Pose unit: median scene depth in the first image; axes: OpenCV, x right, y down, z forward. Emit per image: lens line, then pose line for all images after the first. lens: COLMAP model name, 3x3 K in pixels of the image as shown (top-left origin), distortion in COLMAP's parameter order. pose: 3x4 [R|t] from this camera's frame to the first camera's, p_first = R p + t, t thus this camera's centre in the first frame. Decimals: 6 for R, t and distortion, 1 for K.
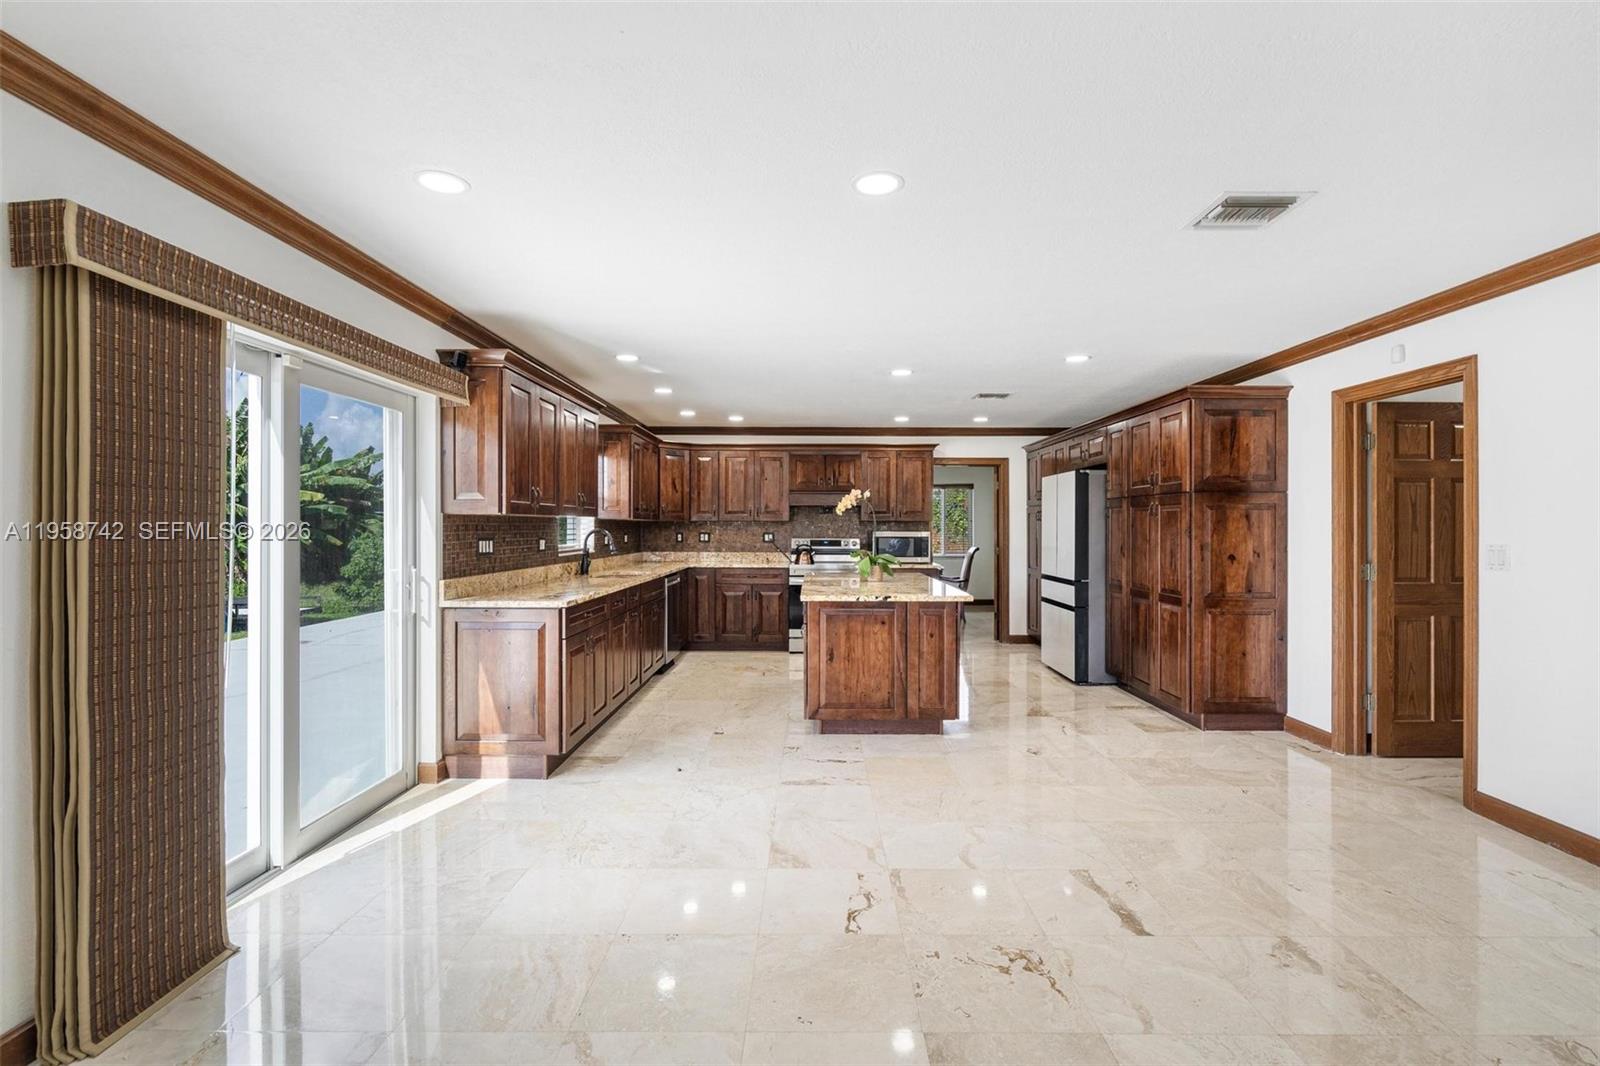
lens RADIAL K [[735.6, 0, 803.5], [0, 735.6, 535.6], [0, 0, 1]] dist [-0.002182, -0.000548]
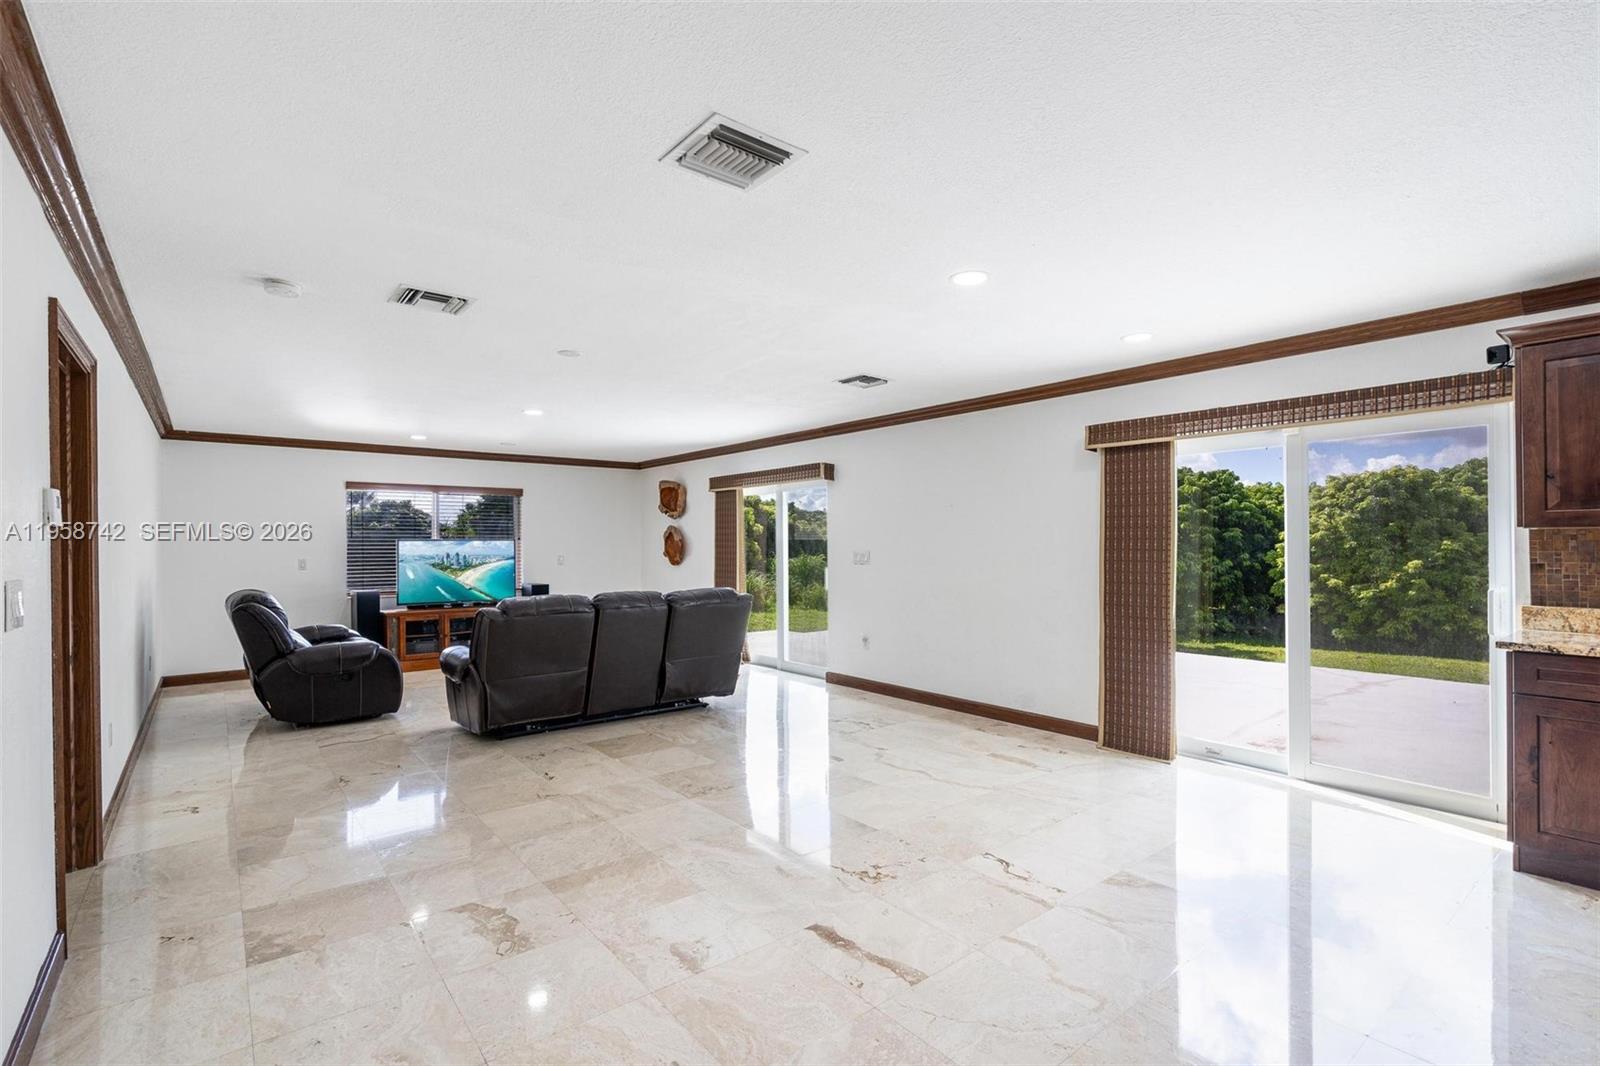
lens RADIAL K [[735.6, 0, 797.6], [0, 735.6, 543.0], [0, 0, 1]] dist [-0.002182, -0.000548]
pose [[-0.779071, -0.002735, -0.626930, 1.081650], [0.000786, 0.999985, -0.005339, -0.005144], [0.626936, -0.004652, -0.779057, 1.713319]]
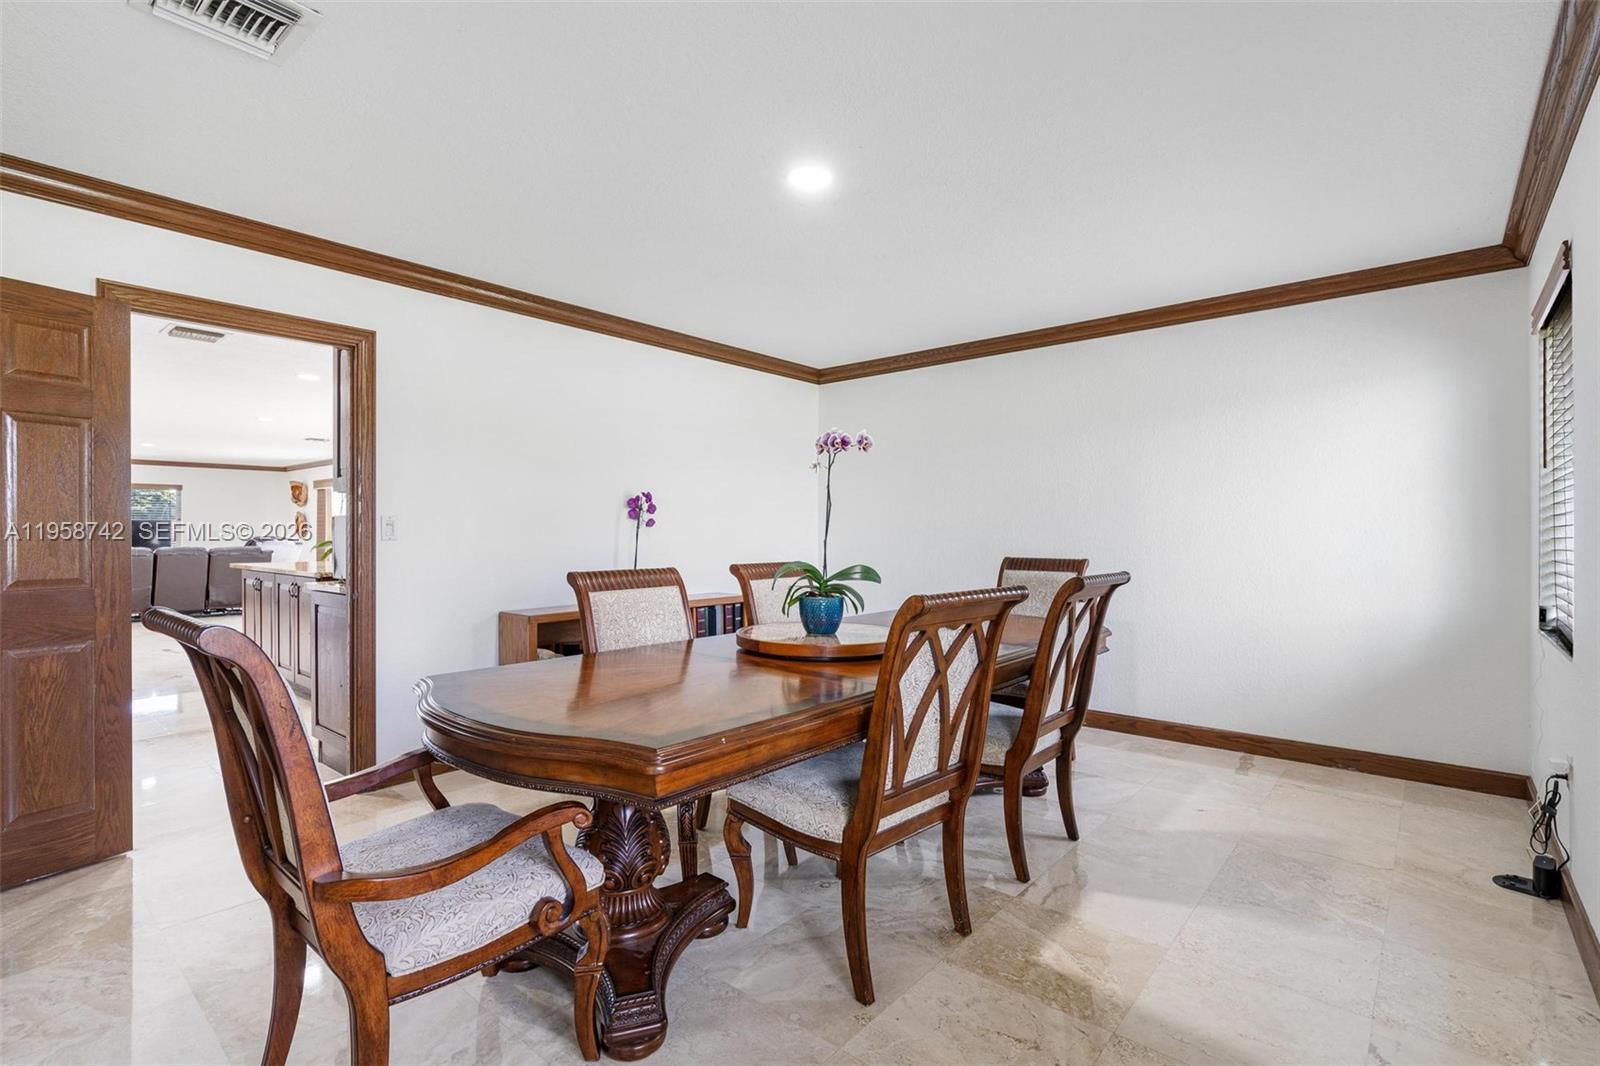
lens RADIAL K [[735.6, 0, 803.9], [0, 735.6, 533.1], [0, 0, 1]] dist [-0.002182, -0.000548]
pose [[-0.649333, -0.003233, -0.760498, 0.943156], [-0.000460, 0.999992, -0.003858, 0.059288], [0.760504, -0.002155, -0.649329, 4.652910]]
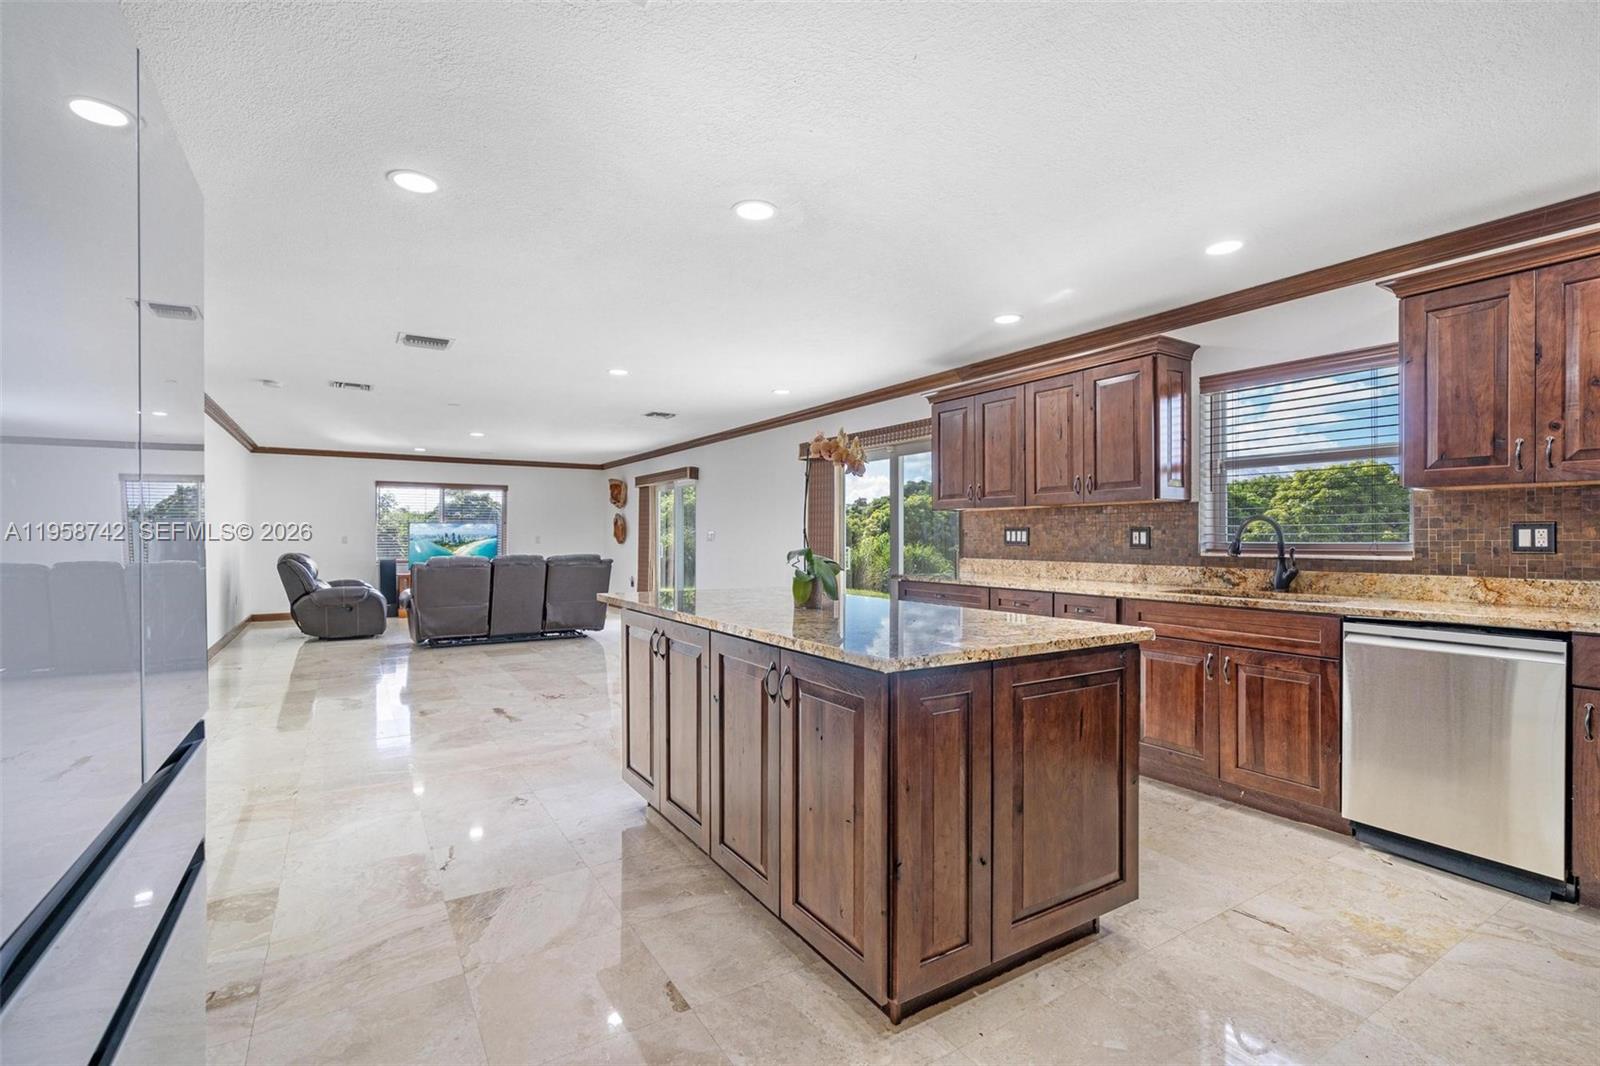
lens RADIAL K [[735.6, 0, 802.5], [0, 735.6, 536.2], [0, 0, 1]] dist [-0.002182, -0.000548]
pose [[-0.845989, -0.006116, -0.533165, 0.799101], [-0.004902, 0.999981, -0.003692, 0.045191], [0.533177, -0.000510, -0.846003, 3.100336]]
